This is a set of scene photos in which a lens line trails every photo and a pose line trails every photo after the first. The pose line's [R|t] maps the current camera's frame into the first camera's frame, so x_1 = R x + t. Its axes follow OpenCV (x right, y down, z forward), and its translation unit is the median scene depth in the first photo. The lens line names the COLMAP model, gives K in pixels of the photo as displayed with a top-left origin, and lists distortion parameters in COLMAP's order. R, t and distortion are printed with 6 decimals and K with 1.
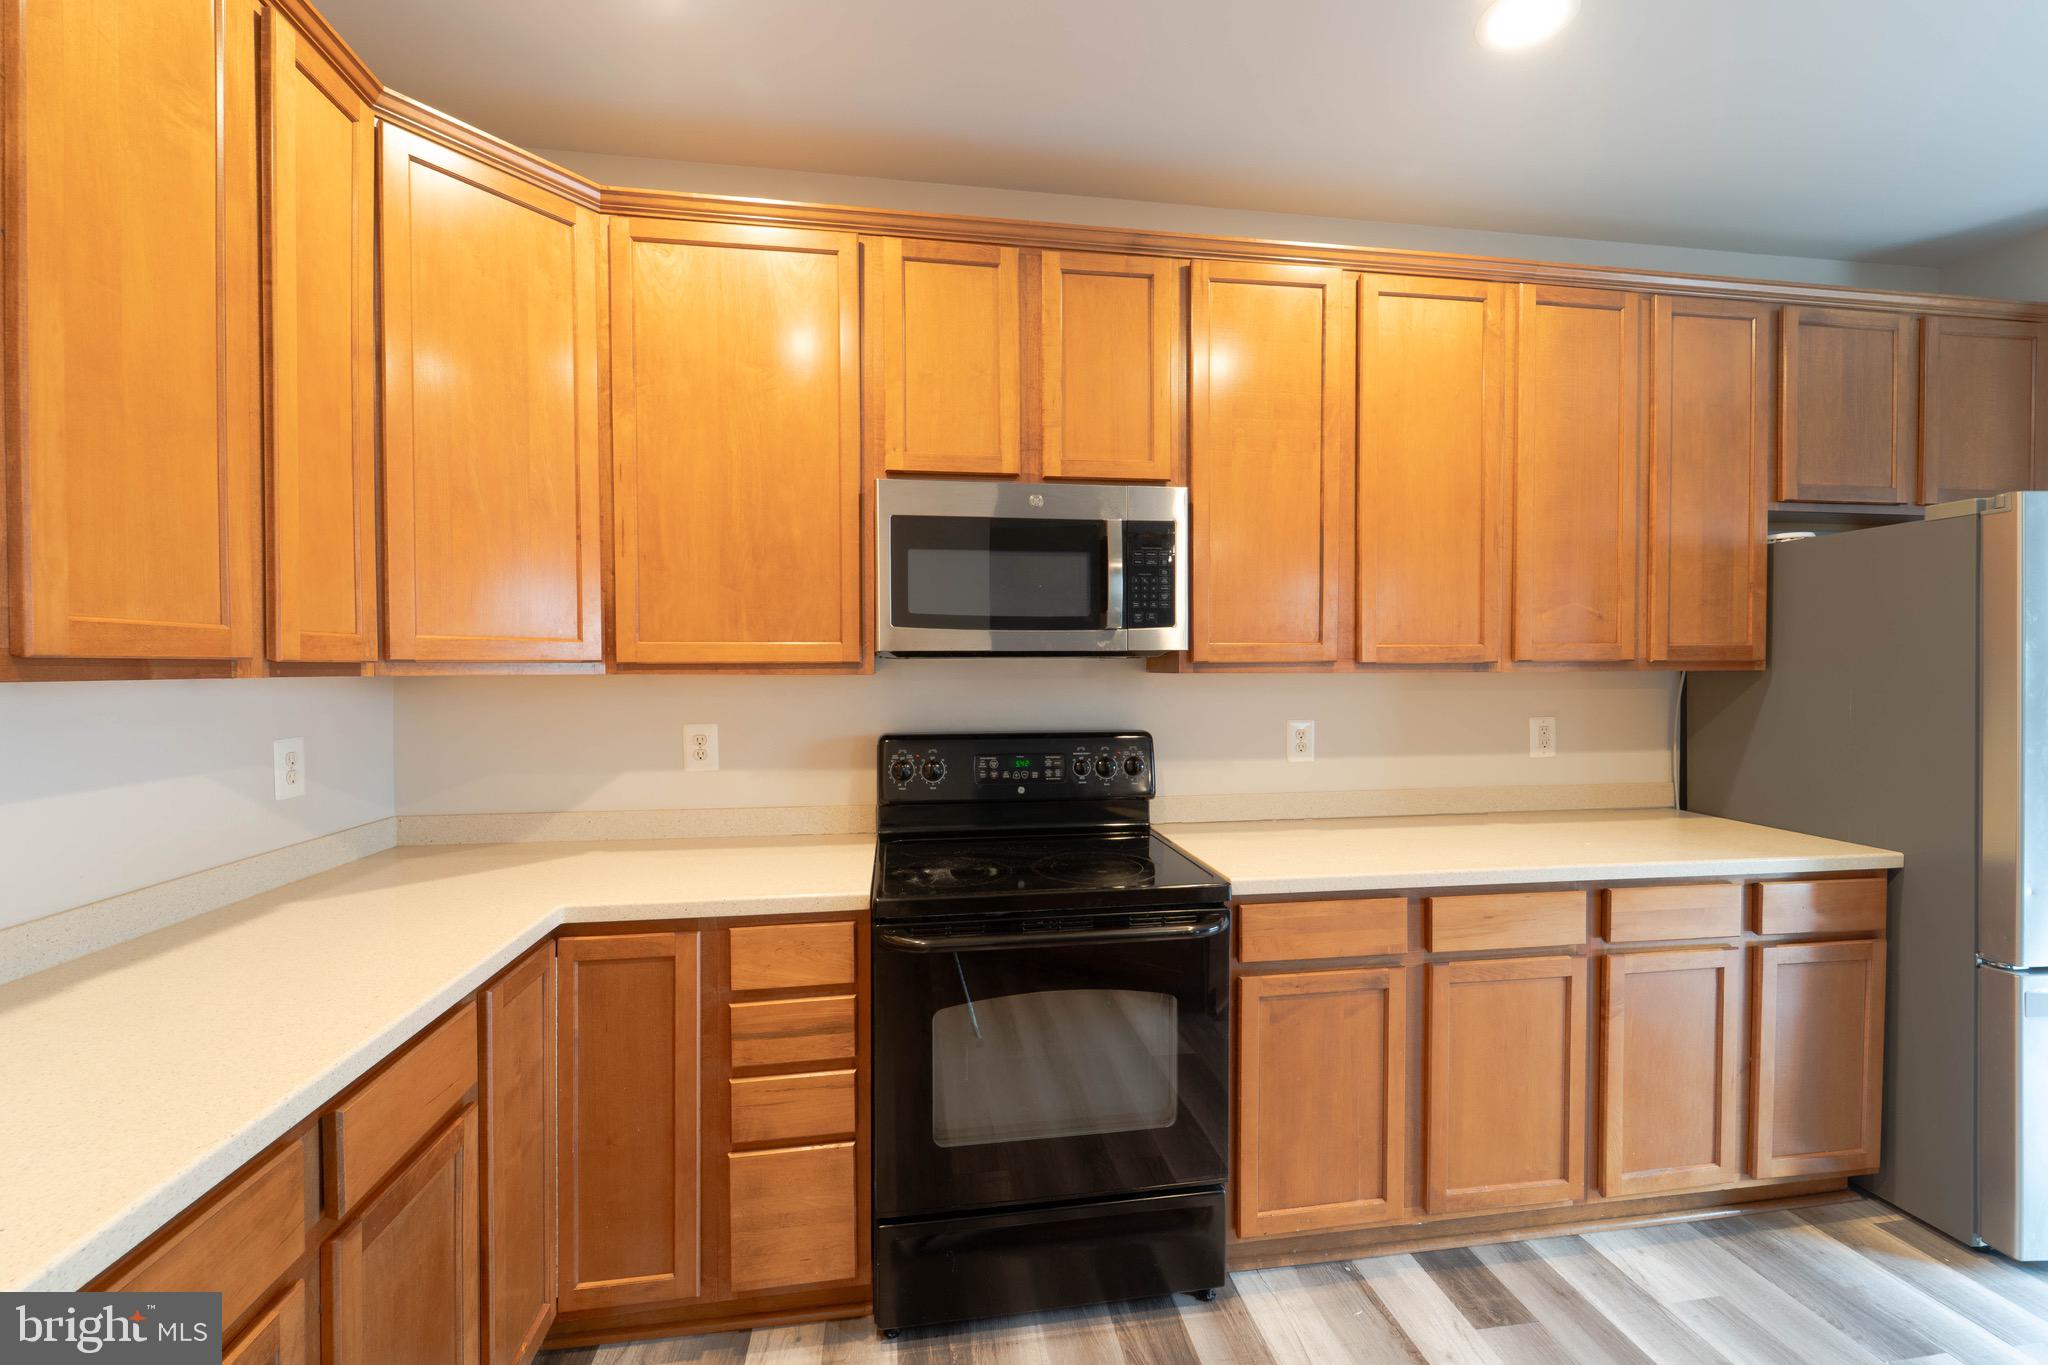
lens RADIAL K [[882.4, 0, 1100.6], [0, 882.4, 681.1], [0, 0, 1]] dist [0.000489, 0.000146]
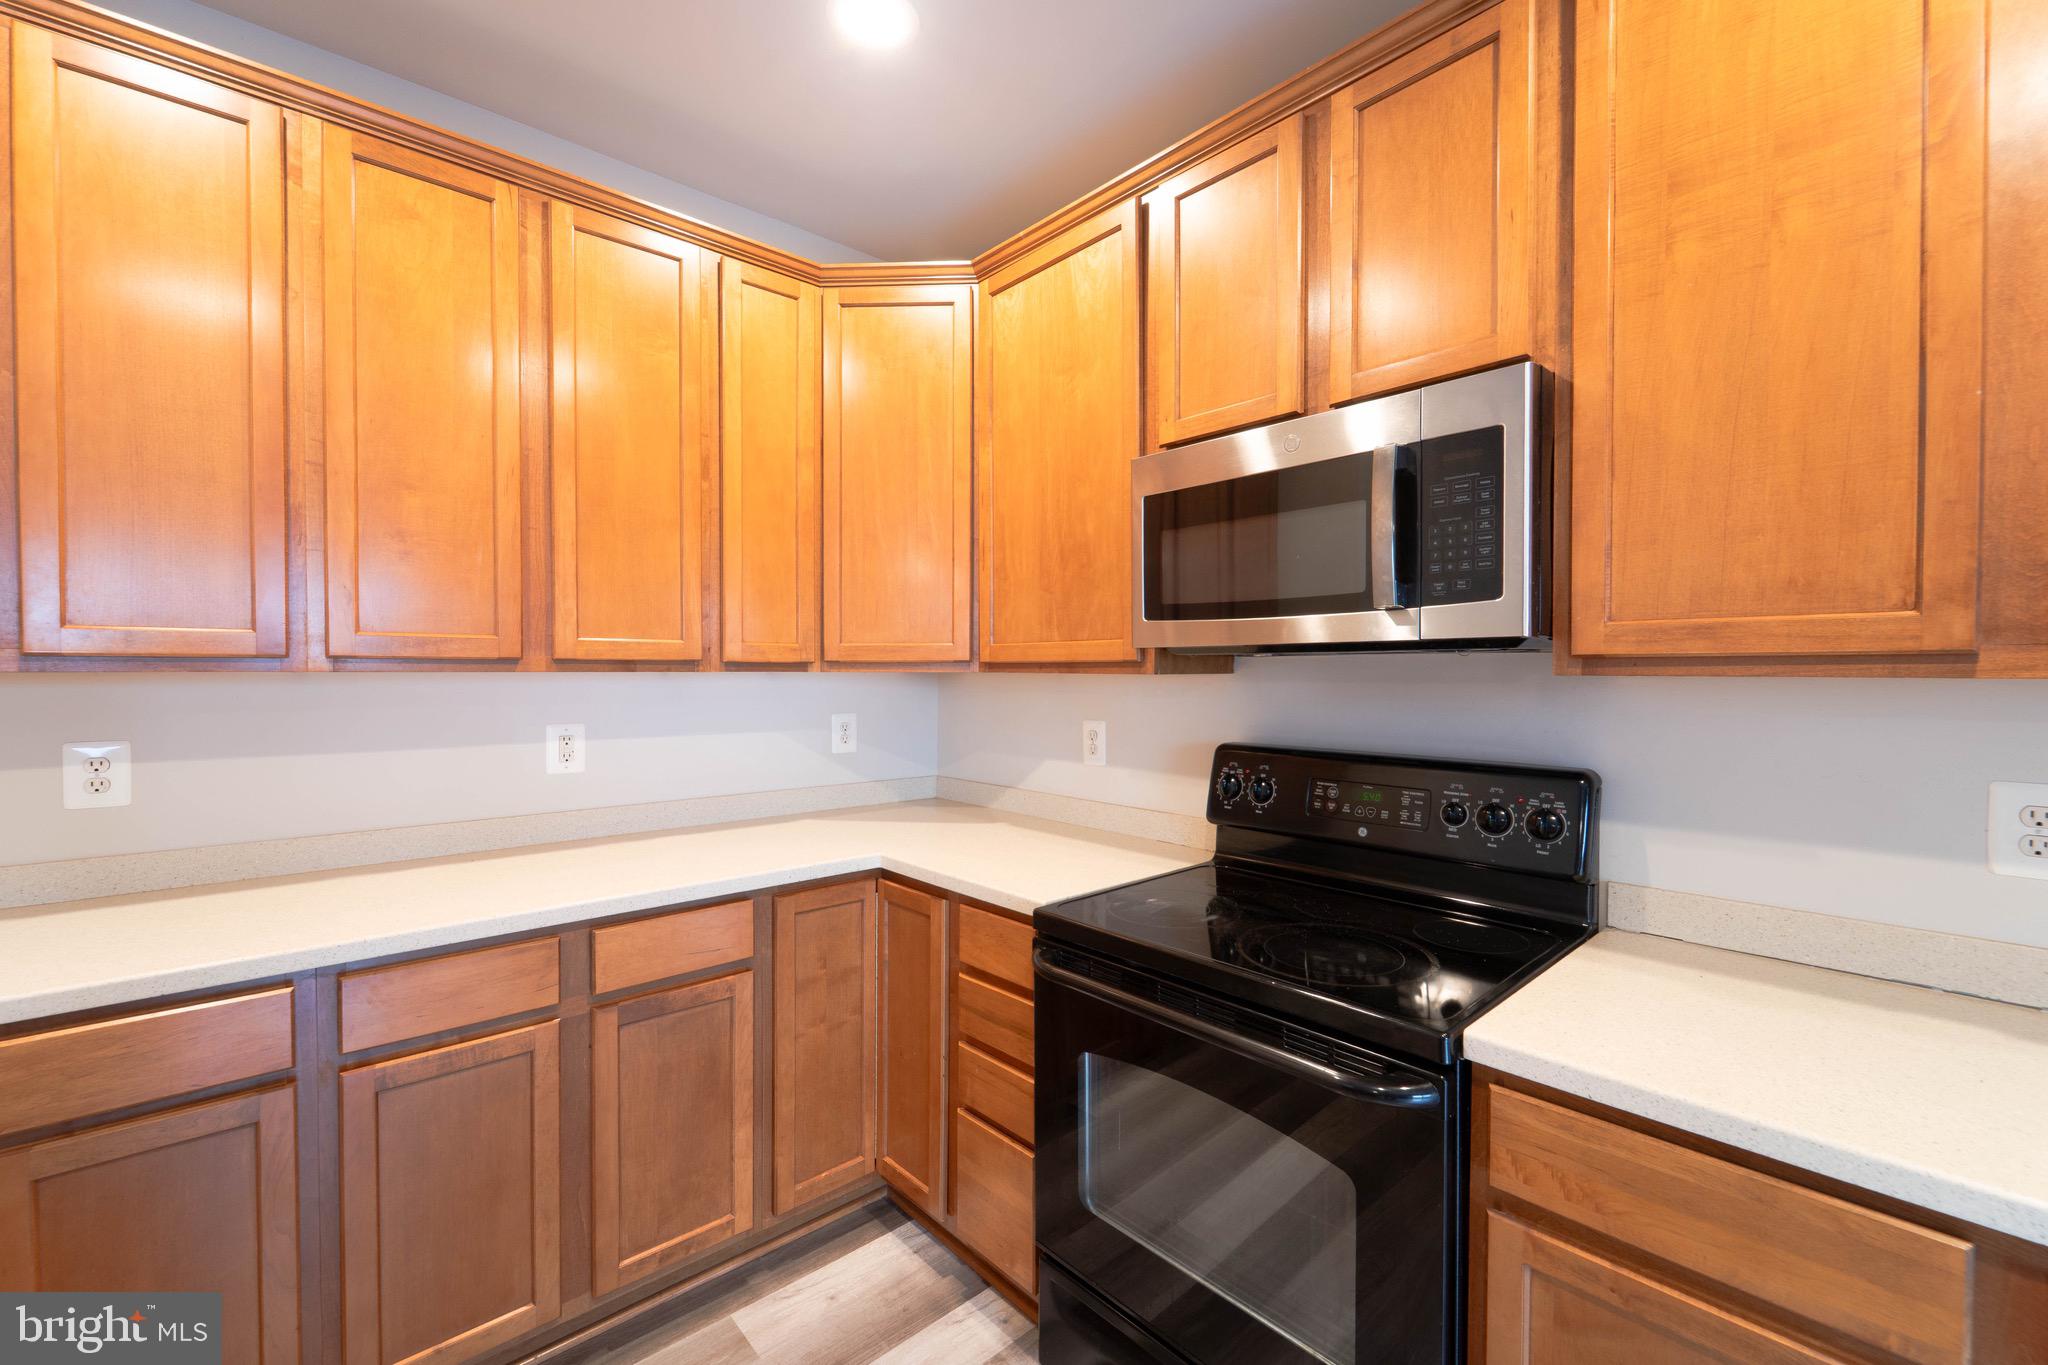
lens RADIAL K [[879.5, 0, 942.9], [0, 879.5, 686.1], [0, 0, 1]] dist [0.002066, 0.000019]
pose [[0.483254, 0.018359, -0.875288, 0.445204], [-0.016314, 0.999795, 0.011963, -0.002548], [0.875328, 0.008498, 0.483455, 0.385120]]
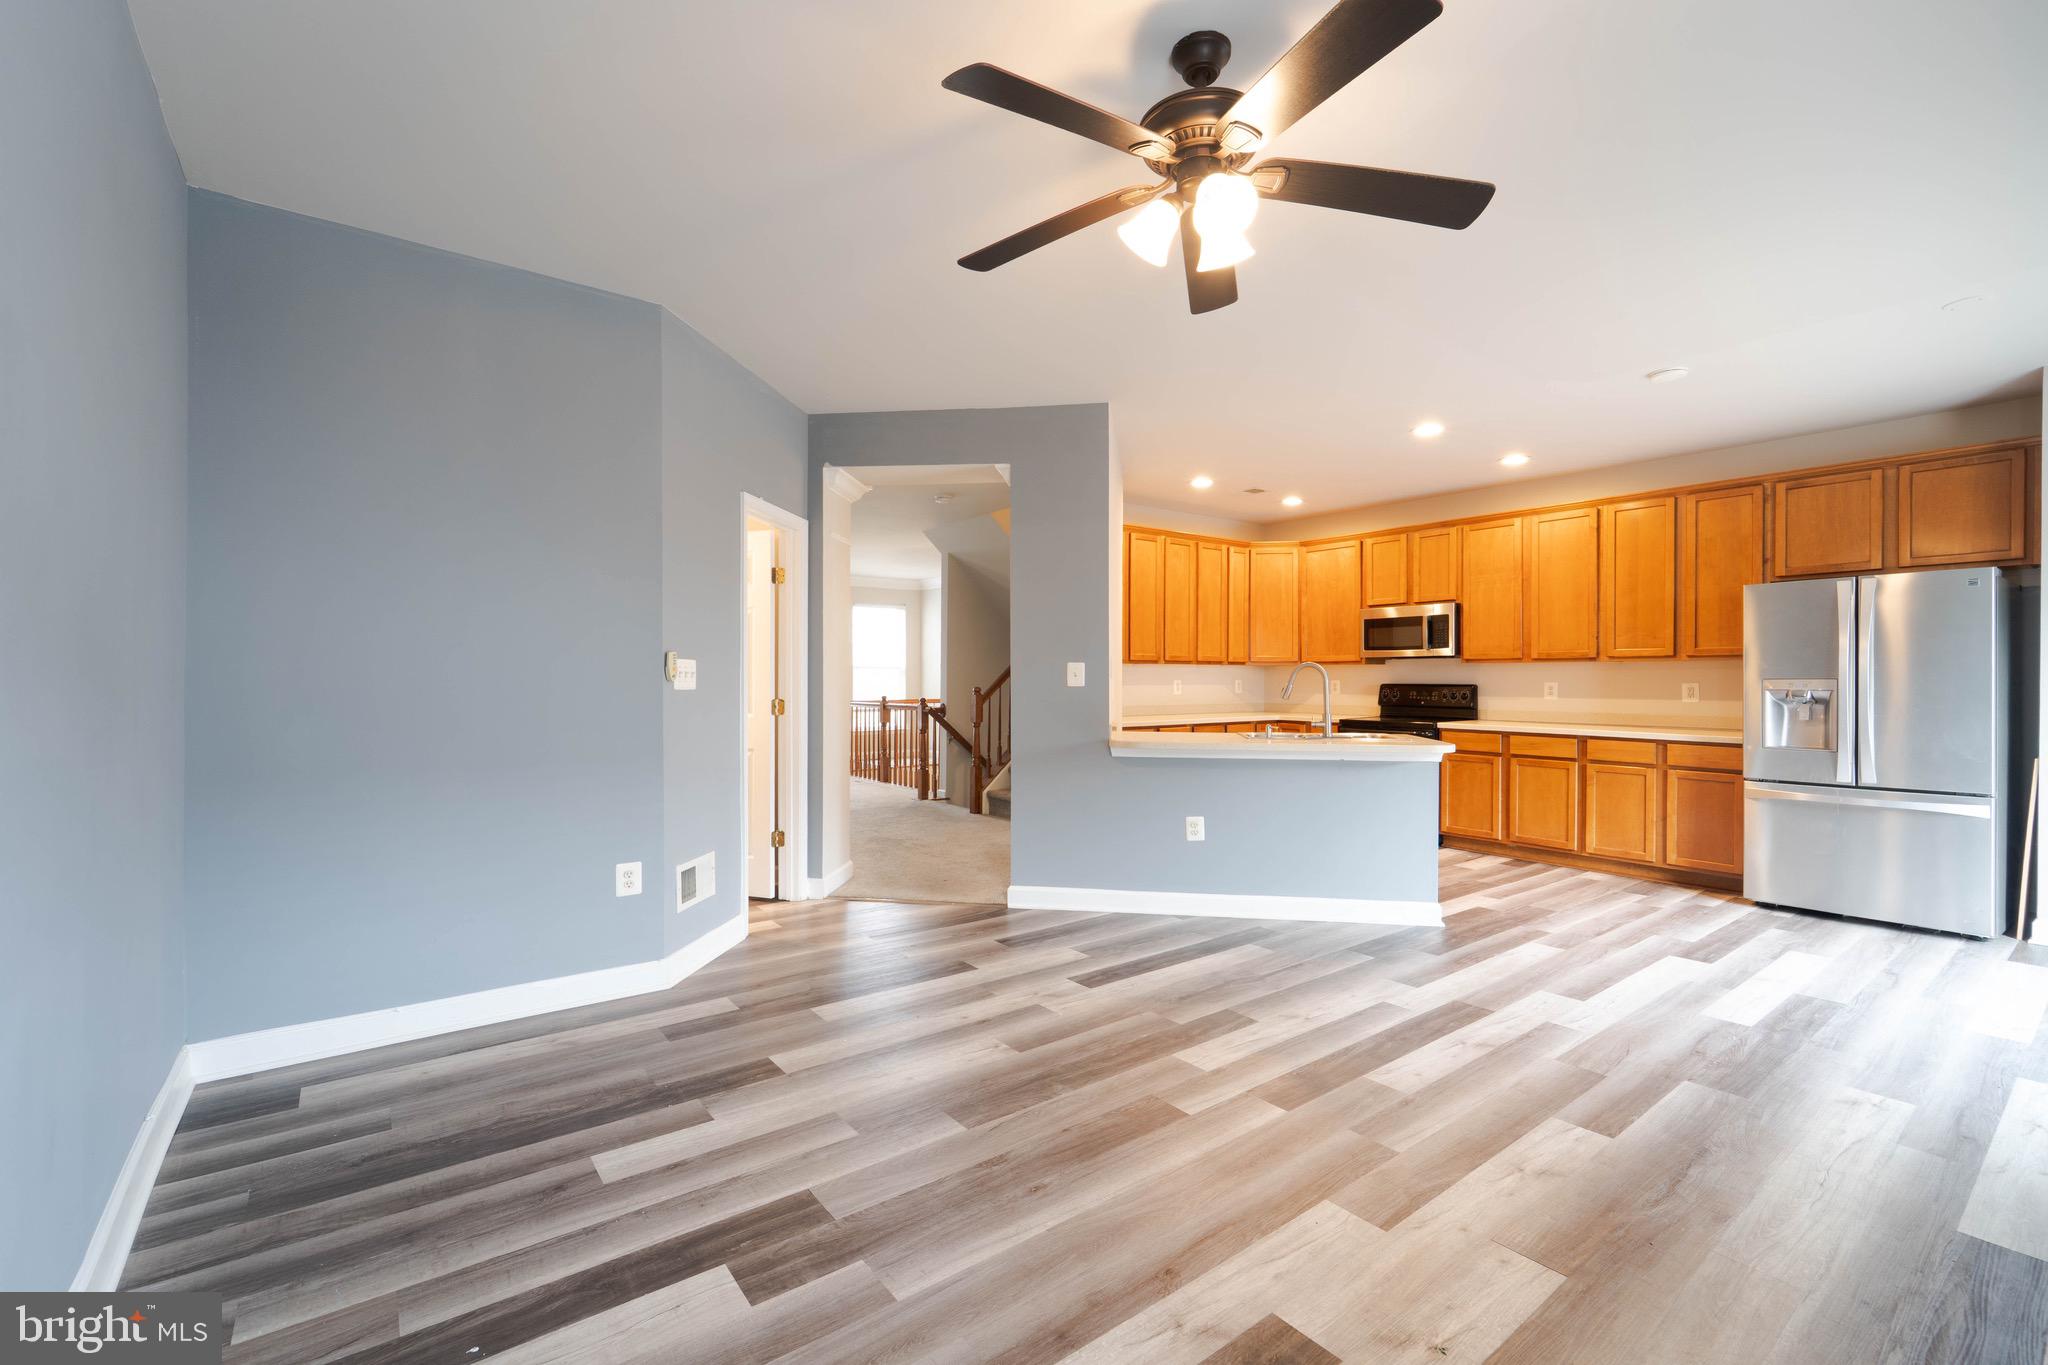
lens RADIAL K [[835.6, 0, 926.9], [0, 835.6, 679.6], [0, 0, 1]] dist [-0.000178, -0.000218]
pose [[0.377787, 0.006442, -0.925870, 2.196310], [-0.017723, 0.999843, -0.000275, 0.086981], [0.925723, 0.016513, 0.377842, -1.884053]]
